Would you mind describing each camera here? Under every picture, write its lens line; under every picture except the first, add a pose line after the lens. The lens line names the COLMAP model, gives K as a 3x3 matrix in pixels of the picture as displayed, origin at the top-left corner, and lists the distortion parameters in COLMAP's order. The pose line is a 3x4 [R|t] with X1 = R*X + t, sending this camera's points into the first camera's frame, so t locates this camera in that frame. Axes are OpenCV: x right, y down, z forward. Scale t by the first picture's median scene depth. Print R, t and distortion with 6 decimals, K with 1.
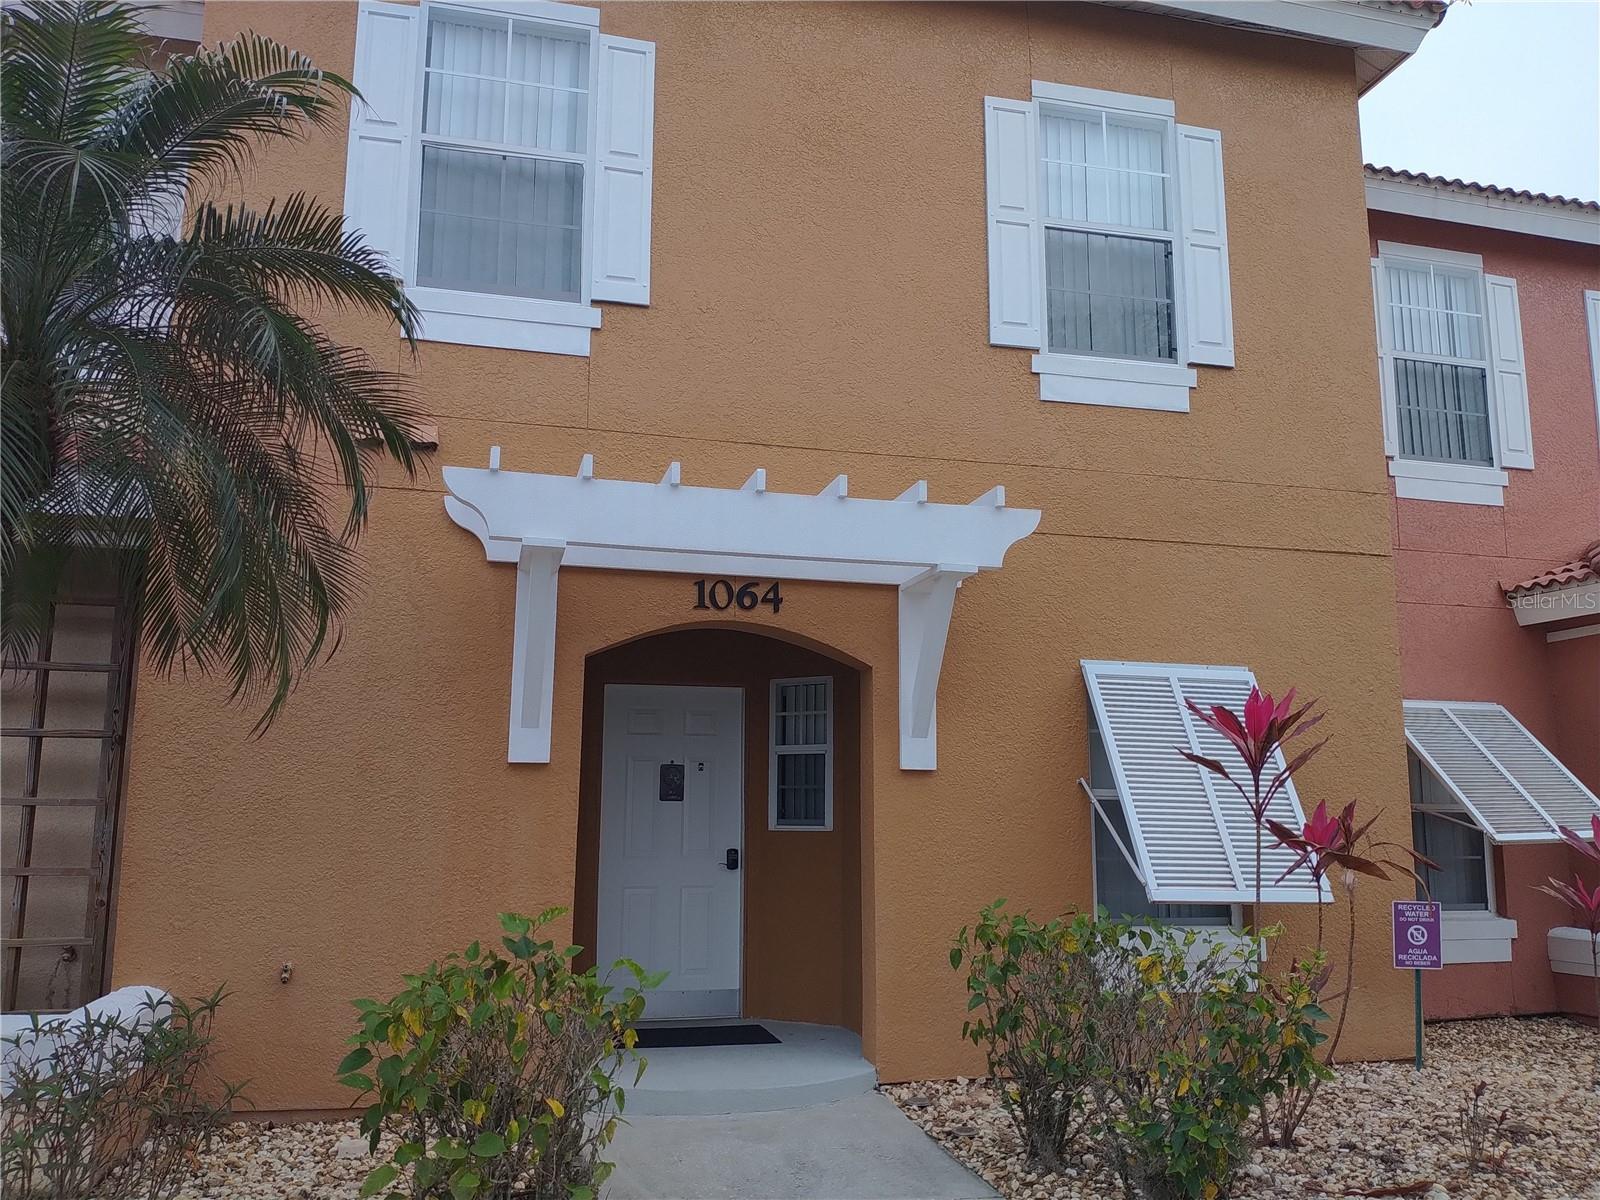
lens RADIAL K [[1273.5, 0, 817.2], [0, 1273.5, 605.3], [0, 0, 1]] dist [0.040535, -0.040595]
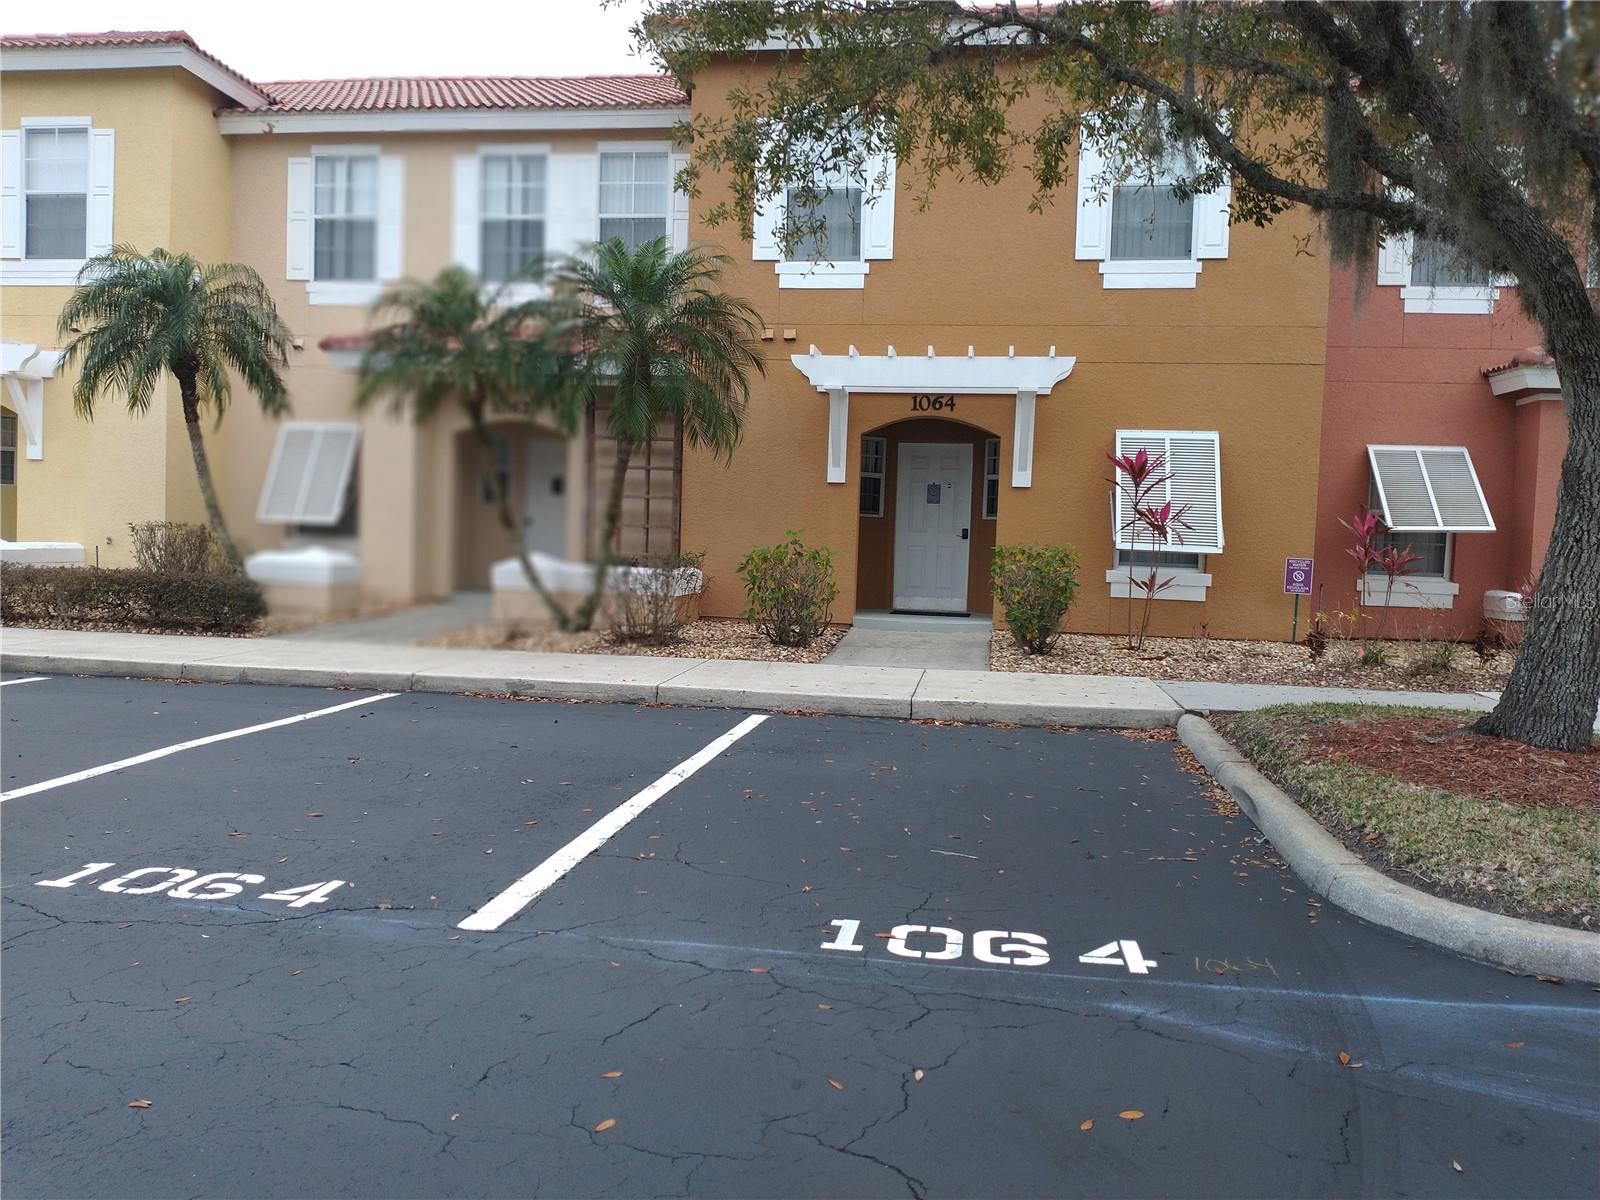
lens RADIAL K [[1273.5, 0, 807.0], [0, 1273.5, 603.1], [0, 0, 1]] dist [0.040535, -0.040595]
pose [[0.920216, 0.042932, -0.389049, 0.539409], [0.040448, 0.978214, 0.203618, -0.113471], [0.389315, -0.203109, 0.898432, -0.962604]]
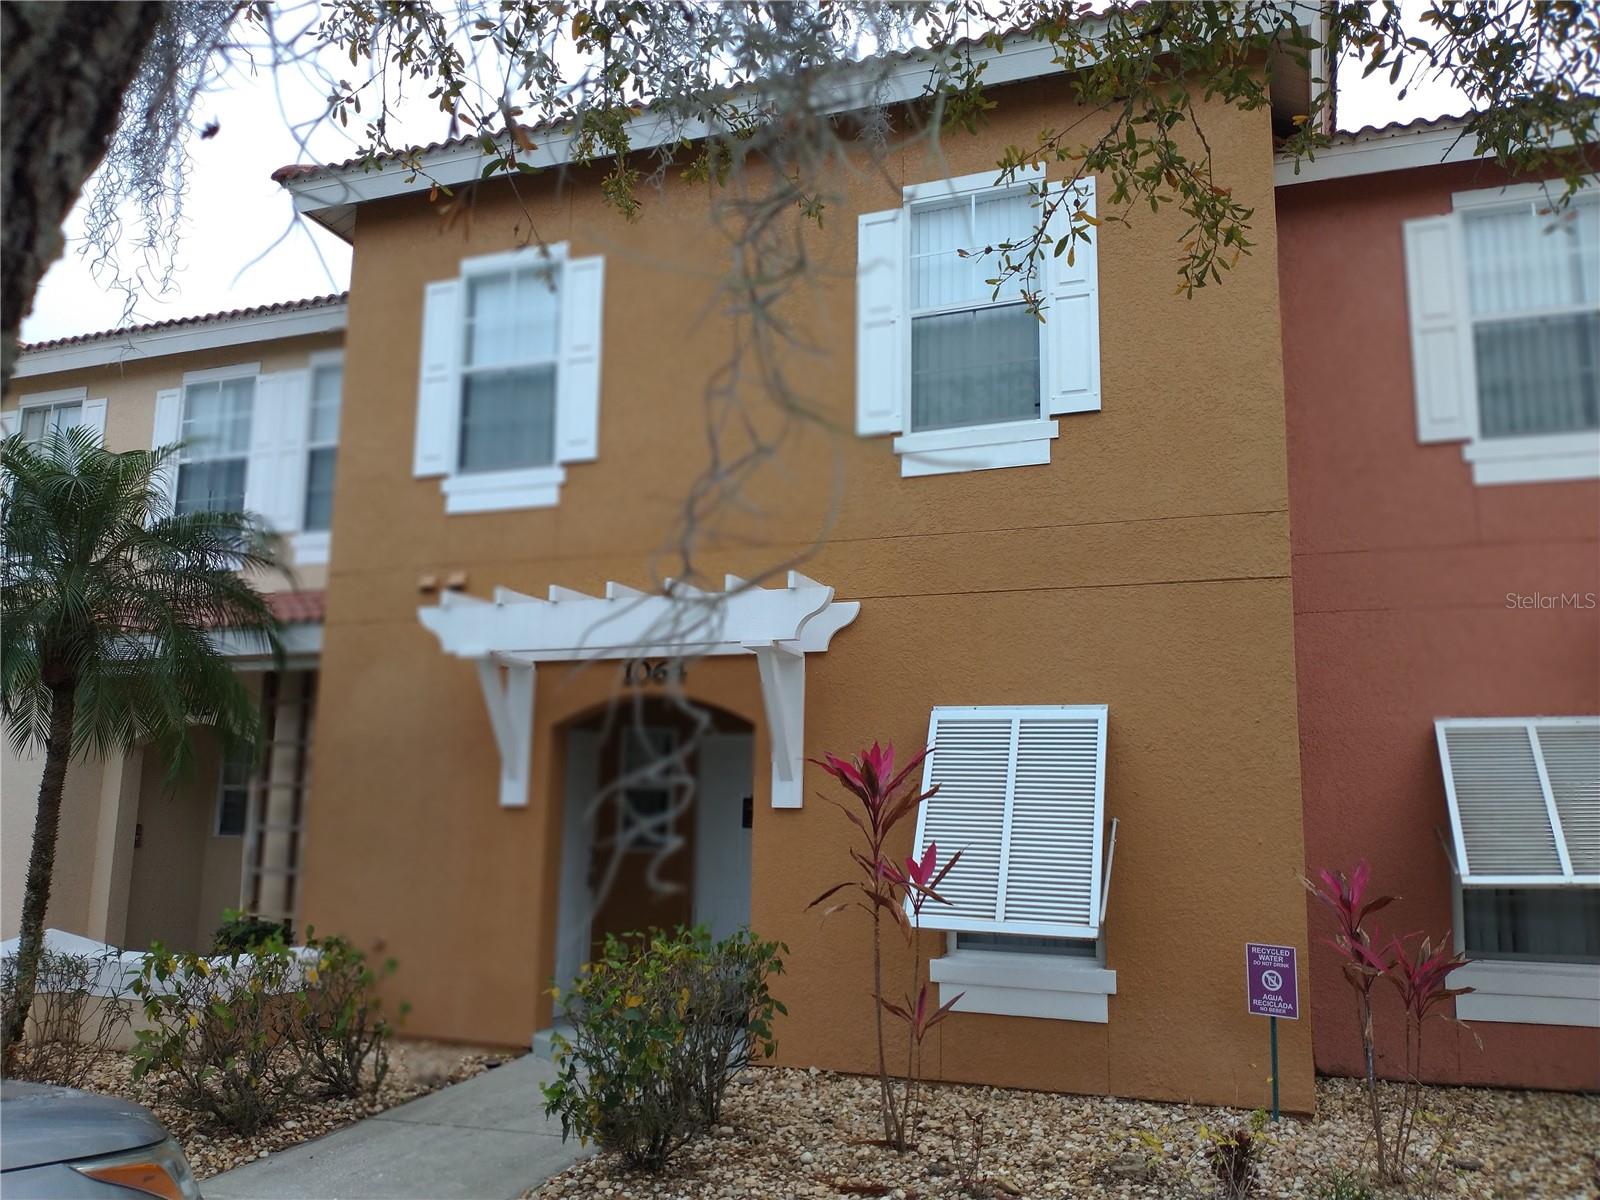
lens RADIAL K [[1273.5, 0, 796.8], [0, 1273.5, 604.5], [0, 0, 1]] dist [0.040535, -0.040595]
pose [[0.815062, -0.089691, -0.572389, 0.755456], [0.089255, 0.995589, -0.028908, -0.025481], [0.572457, -0.027527, 0.819473, 0.024679]]
